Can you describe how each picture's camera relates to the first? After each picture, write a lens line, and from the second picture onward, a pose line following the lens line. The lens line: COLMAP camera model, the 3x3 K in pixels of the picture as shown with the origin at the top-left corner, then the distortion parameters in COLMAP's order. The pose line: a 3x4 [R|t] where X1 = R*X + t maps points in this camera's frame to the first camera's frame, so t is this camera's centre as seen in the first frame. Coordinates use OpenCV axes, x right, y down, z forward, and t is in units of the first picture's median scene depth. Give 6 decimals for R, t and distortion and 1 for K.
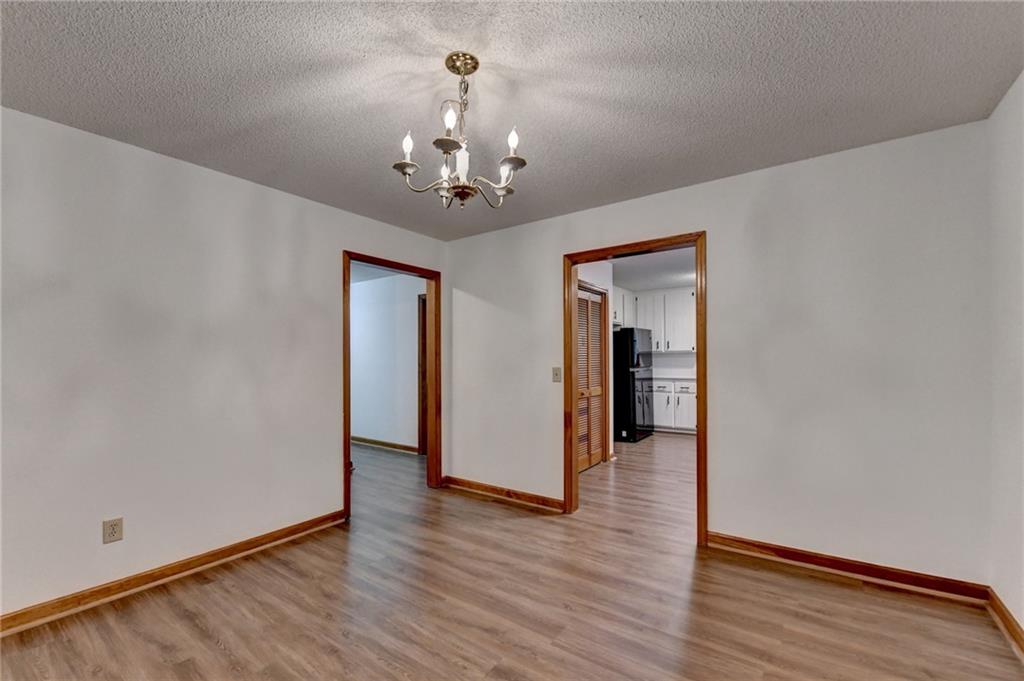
lens RADIAL K [[418.7, 0, 473.0], [0, 418.7, 355.6], [0, 0, 1]] dist [-0.015844, -0.000564]
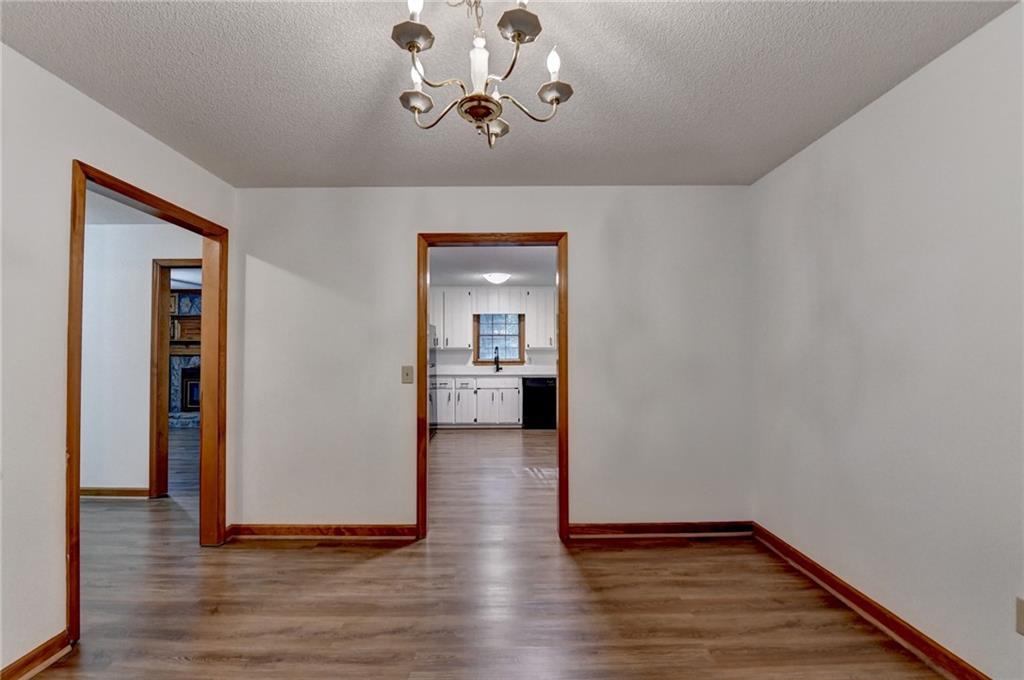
lens RADIAL K [[439.6, 0, 482.6], [0, 439.6, 345.3], [0, 0, 1]] dist [-0.019400, -0.000497]
pose [[0.795738, 0.015972, 0.605430, -0.217398], [-0.007374, 0.999834, -0.016685, 0.000645], [-0.605596, 0.008813, 0.795723, 0.216430]]
